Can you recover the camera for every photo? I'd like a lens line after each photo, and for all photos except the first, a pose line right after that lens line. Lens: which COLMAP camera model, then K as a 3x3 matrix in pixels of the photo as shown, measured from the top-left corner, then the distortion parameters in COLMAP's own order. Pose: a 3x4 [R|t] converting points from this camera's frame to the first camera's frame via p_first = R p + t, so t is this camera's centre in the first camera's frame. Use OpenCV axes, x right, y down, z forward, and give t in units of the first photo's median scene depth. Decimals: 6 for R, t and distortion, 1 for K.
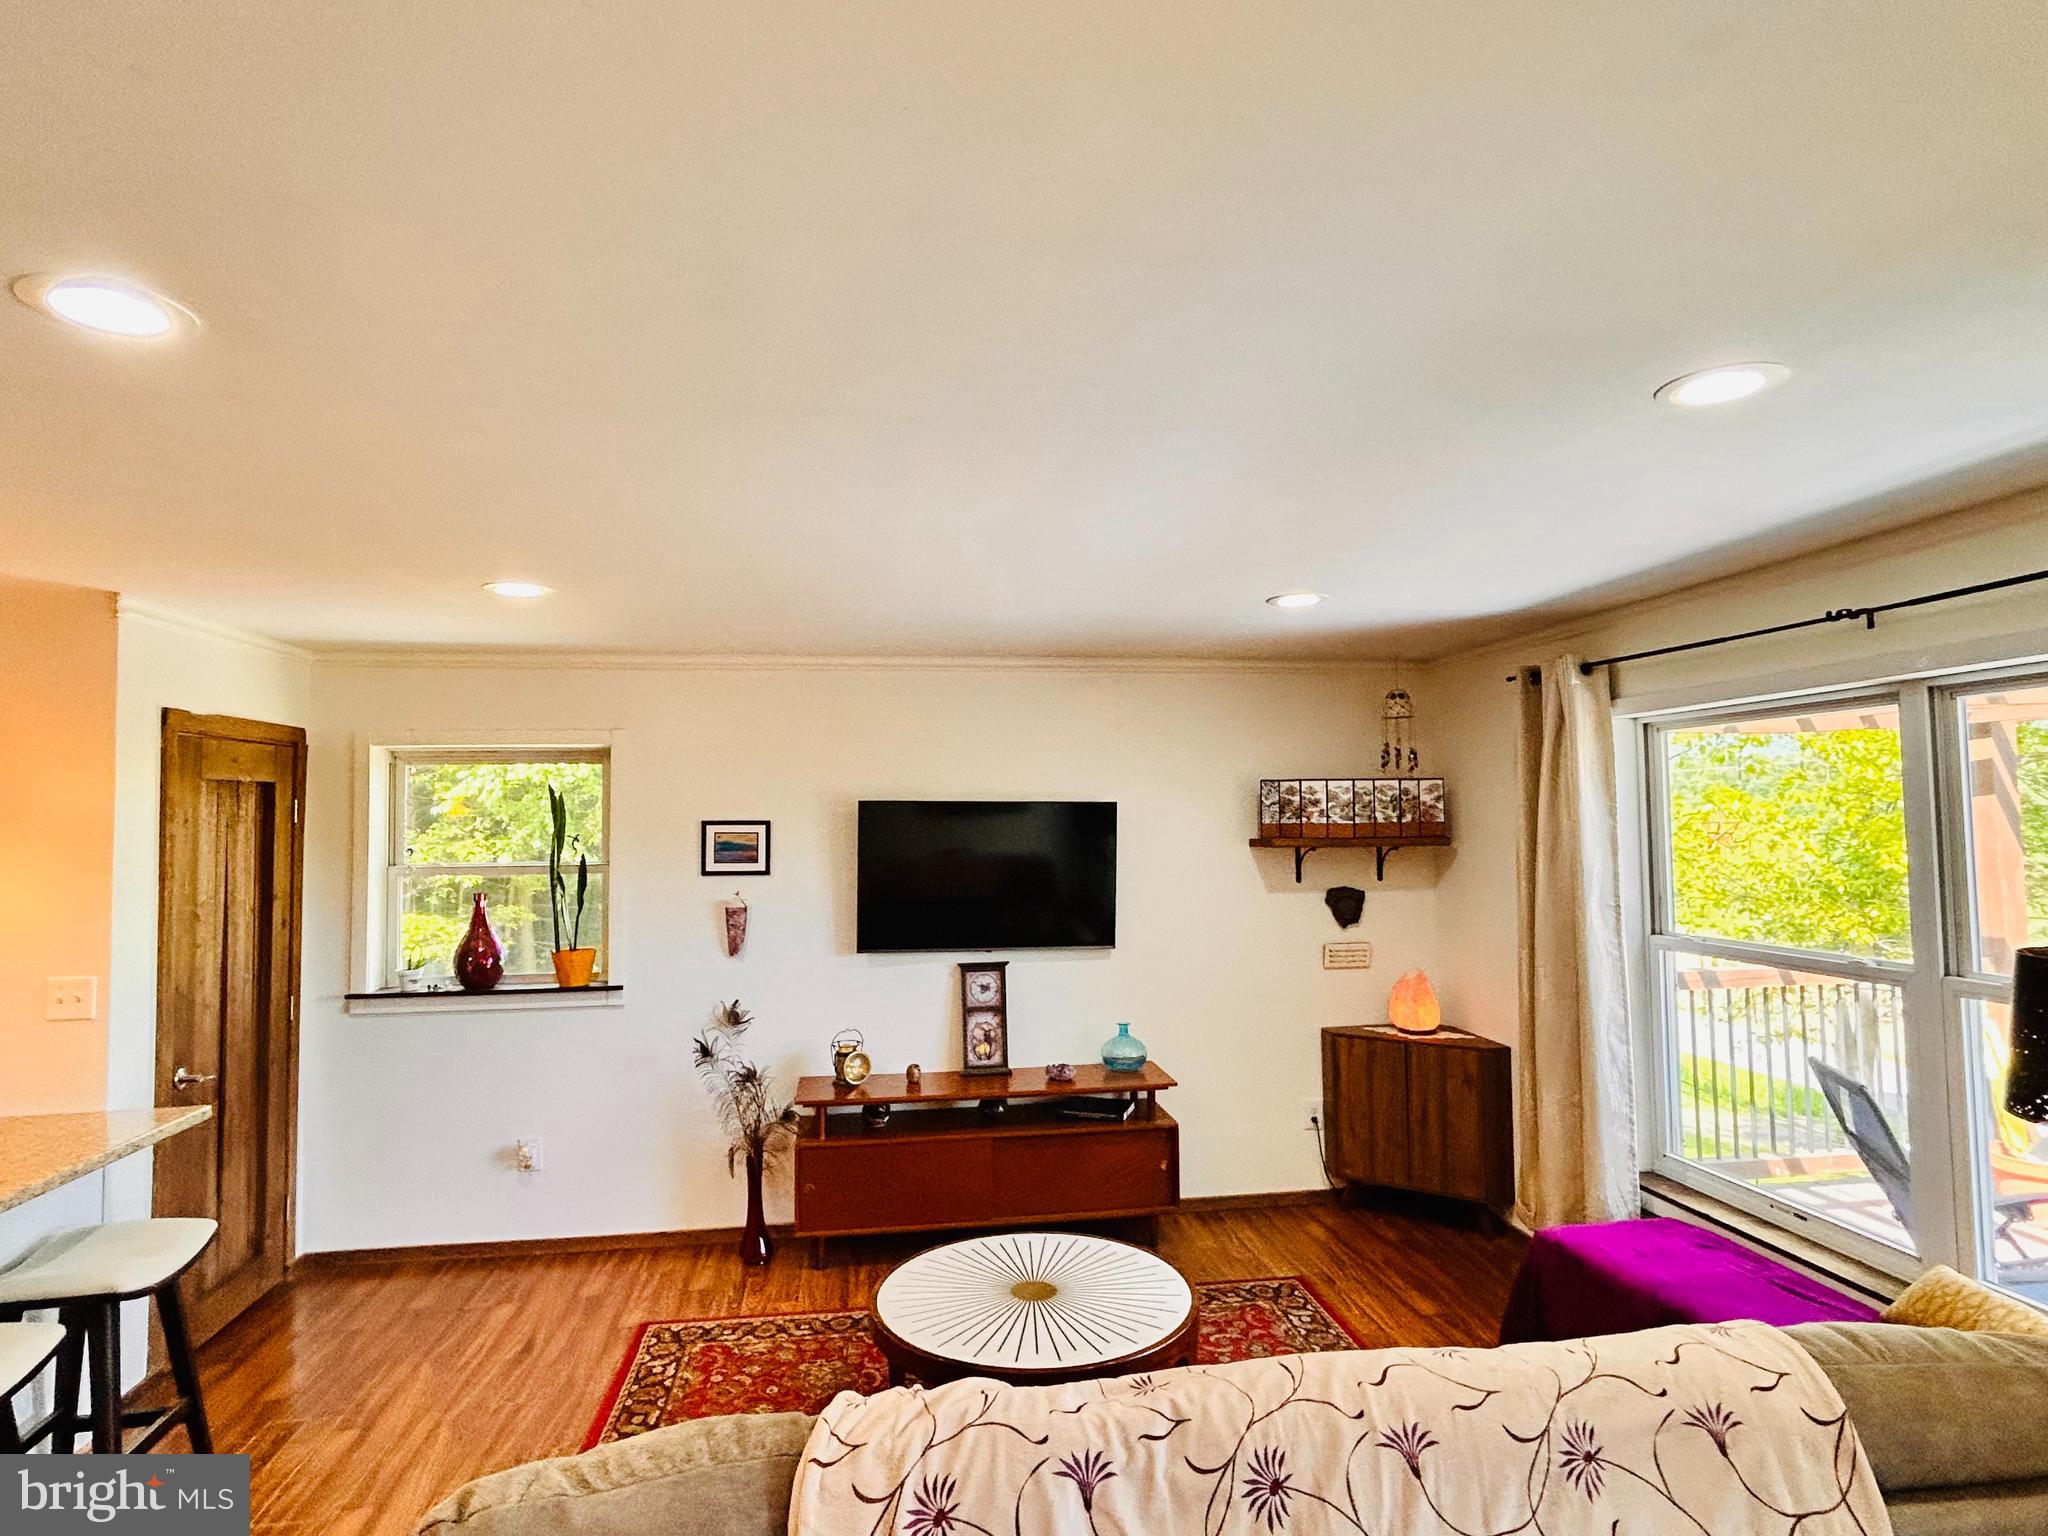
lens RADIAL K [[1107.9, 0, 1022.5], [0, 1107.9, 771.3], [0, 0, 1]] dist [0.004091, 0.000819]
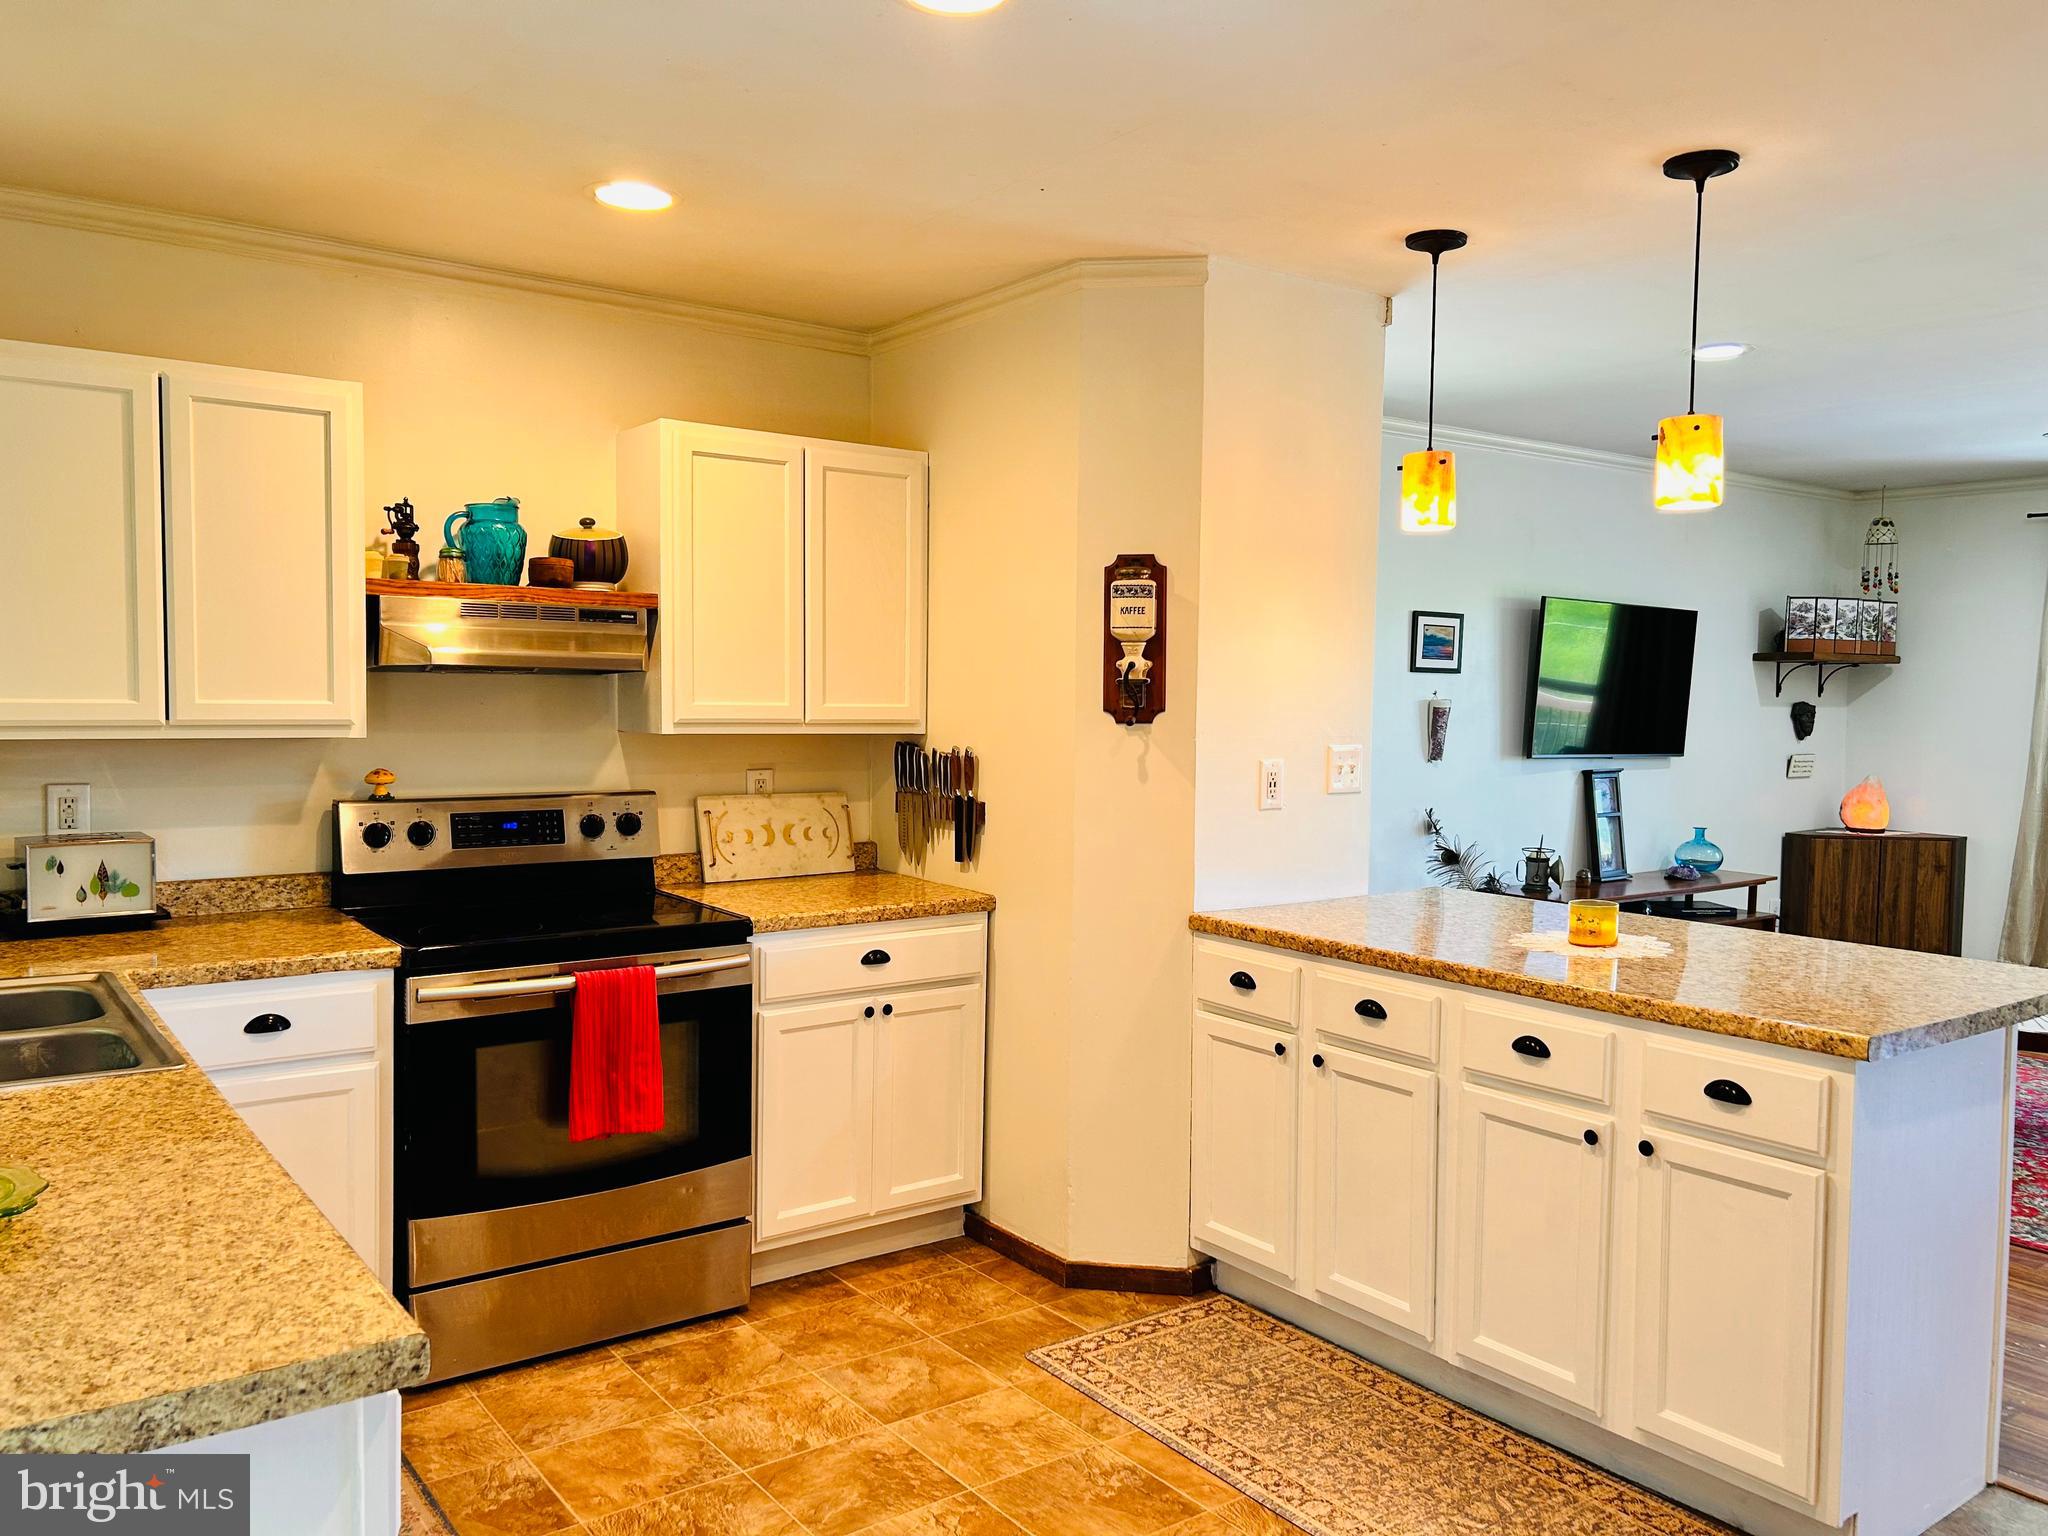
lens RADIAL K [[1554.5, 0, 1017.8], [0, 1554.5, 774.4], [0, 0, 1]] dist [0.023511, 0.000768]
pose [[0.885318, -0.003814, 0.464970, -1.142889], [-0.042771, 0.995059, 0.089598, 0.075987], [-0.463015, -0.099210, 0.880781, 0.022837]]
